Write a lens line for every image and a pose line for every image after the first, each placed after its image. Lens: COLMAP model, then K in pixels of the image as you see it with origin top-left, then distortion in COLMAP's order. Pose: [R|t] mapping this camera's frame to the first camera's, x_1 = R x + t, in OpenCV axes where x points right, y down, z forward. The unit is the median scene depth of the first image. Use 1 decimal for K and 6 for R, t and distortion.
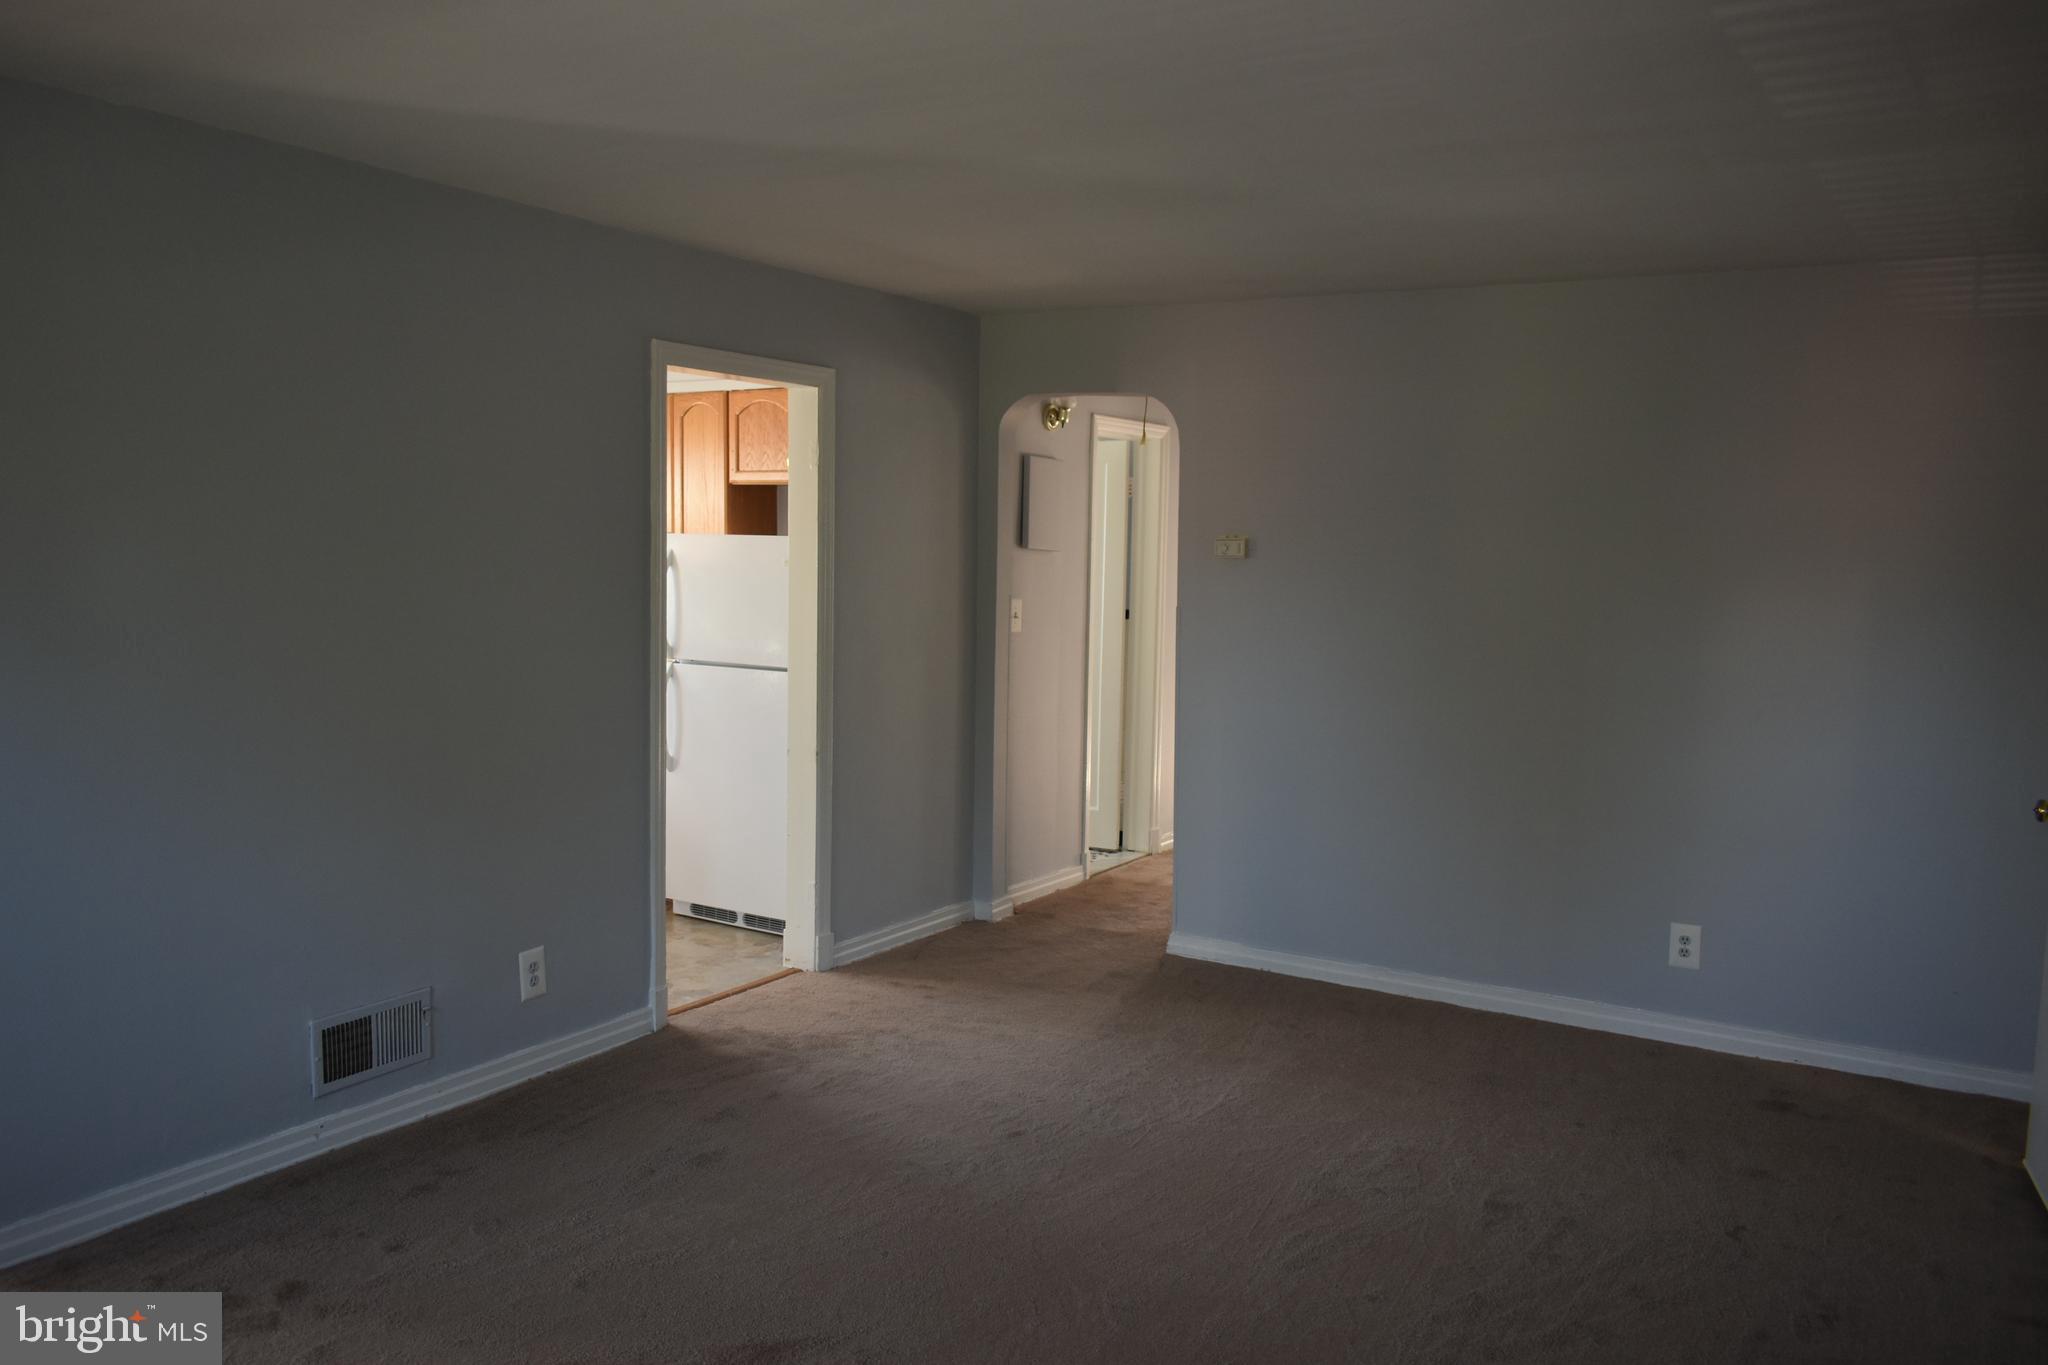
lens RADIAL K [[1578.1, 0, 1024.0], [0, 1578.1, 682.5], [0, 0, 1]] dist [-0.014561, 0.004499]
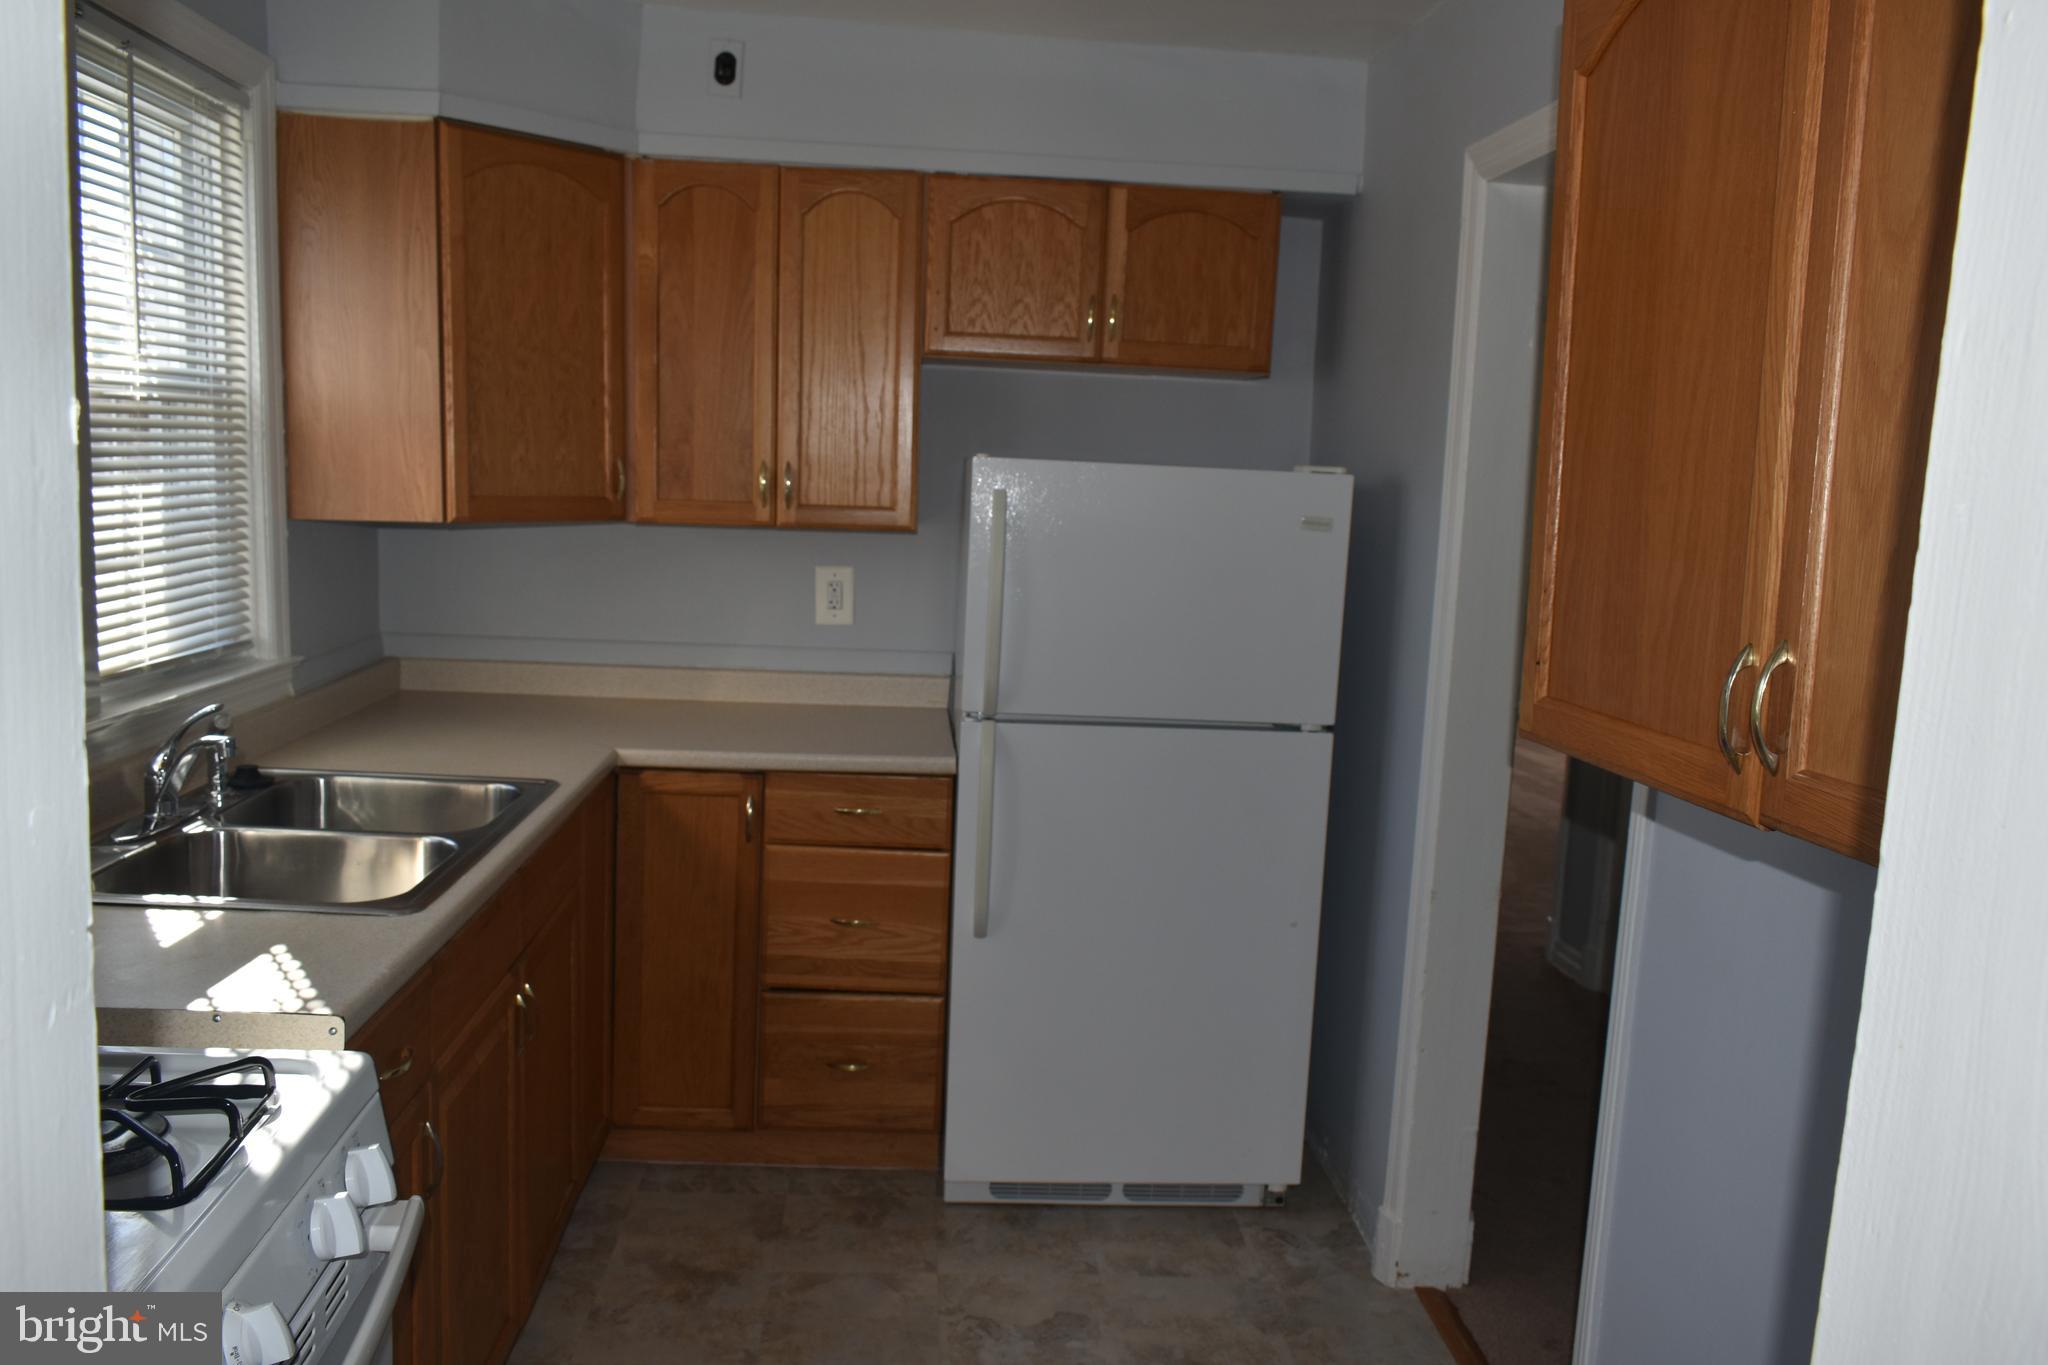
lens RADIAL K [[1578.1, 0, 1024.0], [0, 1578.1, 682.5], [0, 0, 1]] dist [-0.014561, 0.004499]
pose [[0.802621, -0.069156, 0.592467, -0.488279], [0.024644, 0.996253, 0.082904, -0.063622], [-0.595980, -0.051940, 0.801318, 0.579017]]
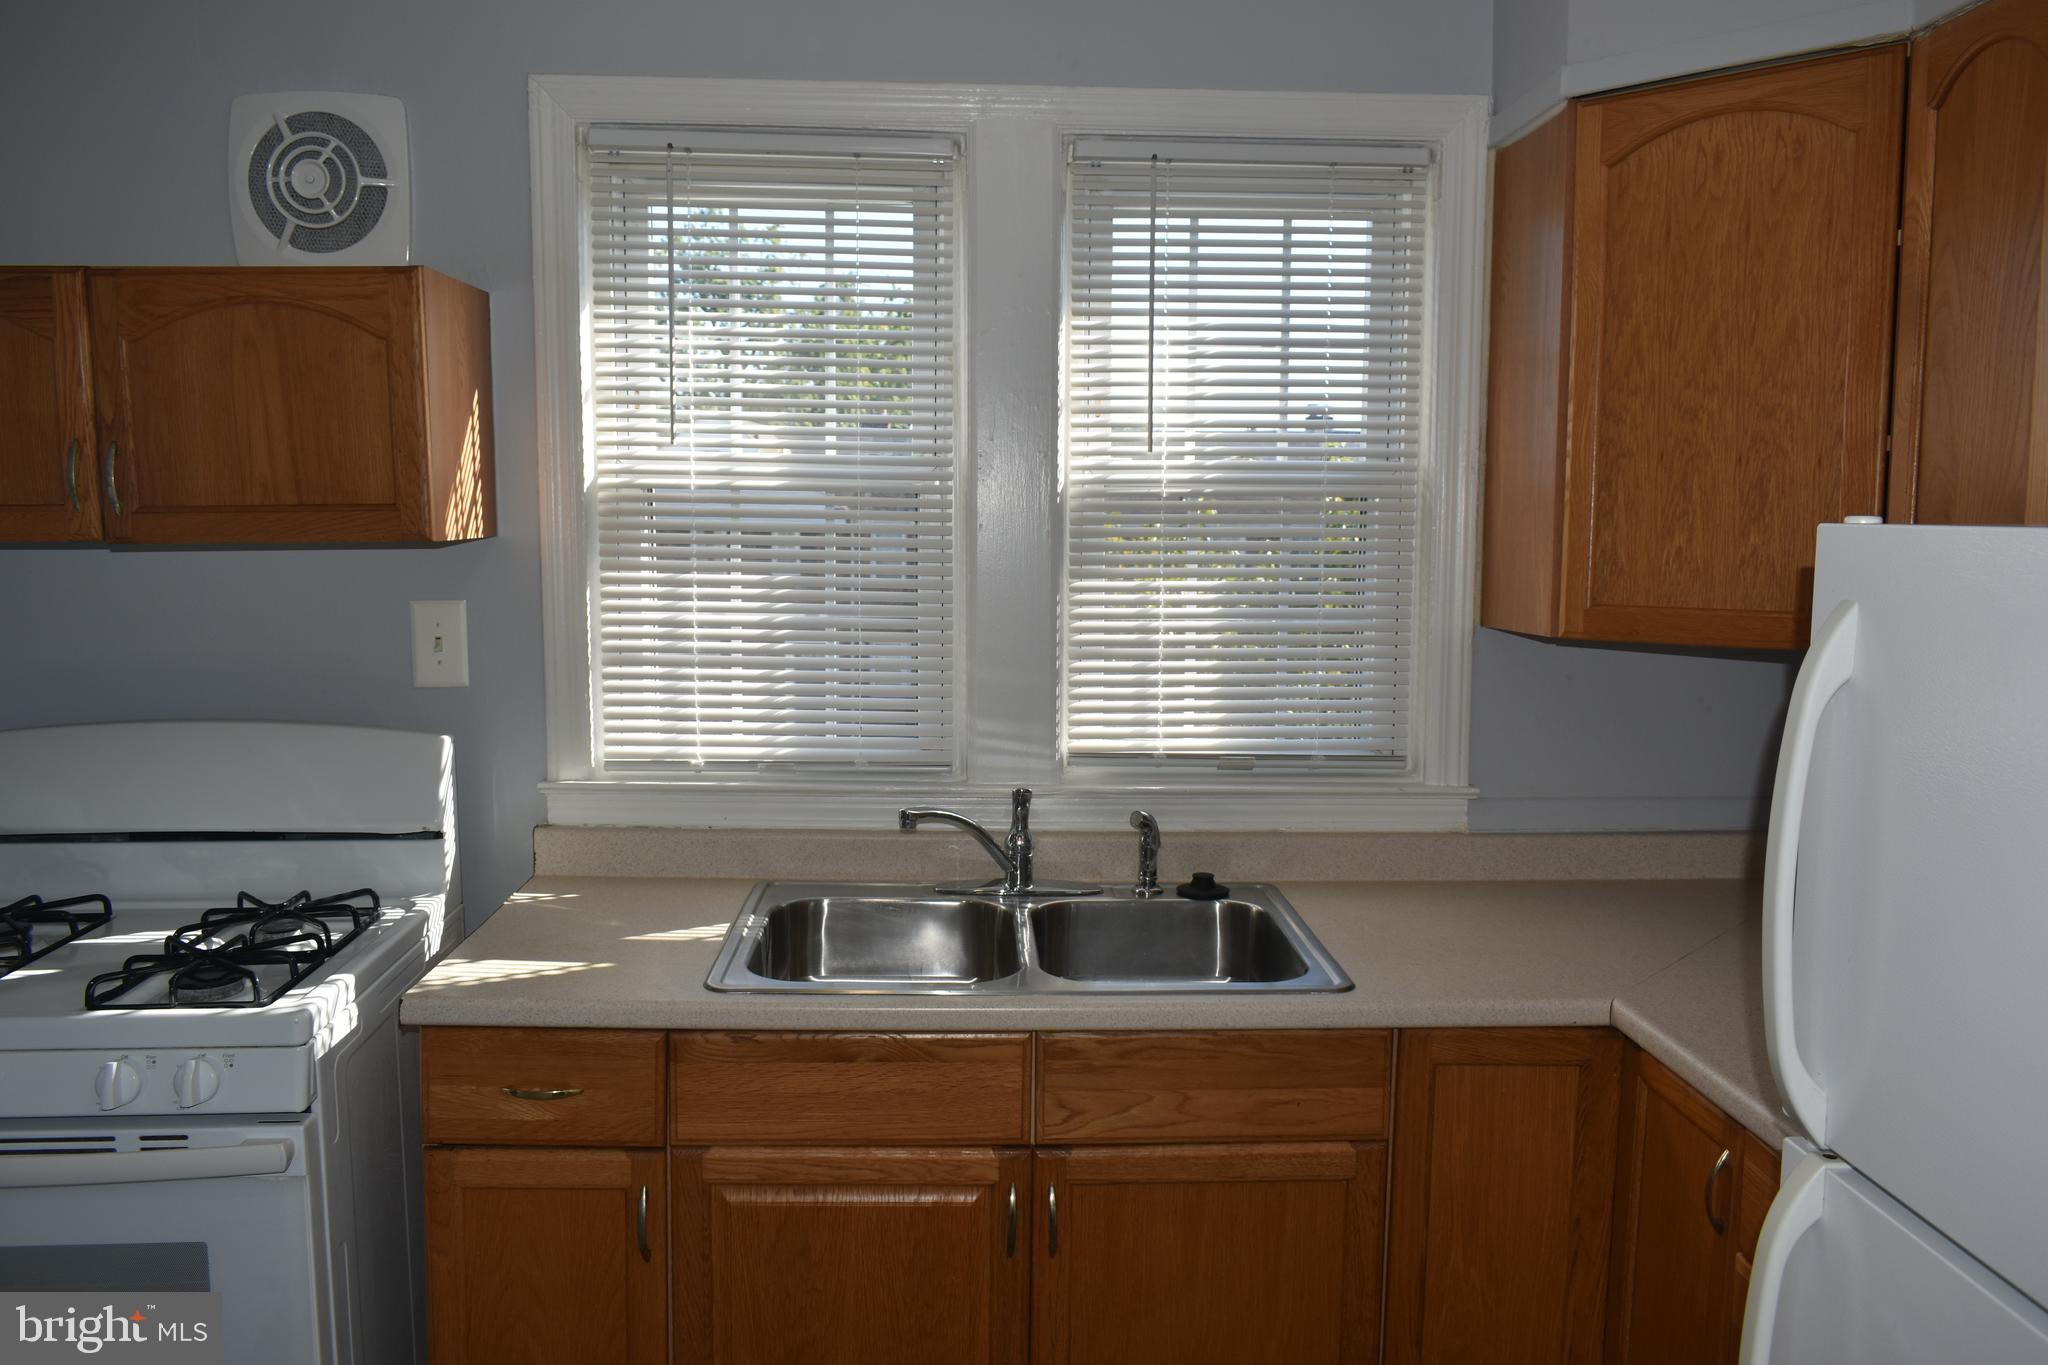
lens RADIAL K [[1578.1, 0, 1024.0], [0, 1578.1, 682.5], [0, 0, 1]] dist [-0.014561, 0.004499]
pose [[0.557175, 0.073409, -0.827144, -0.105755], [-0.063635, 0.996930, 0.045612, -0.075553], [0.827953, 0.027221, 0.560136, 0.774477]]
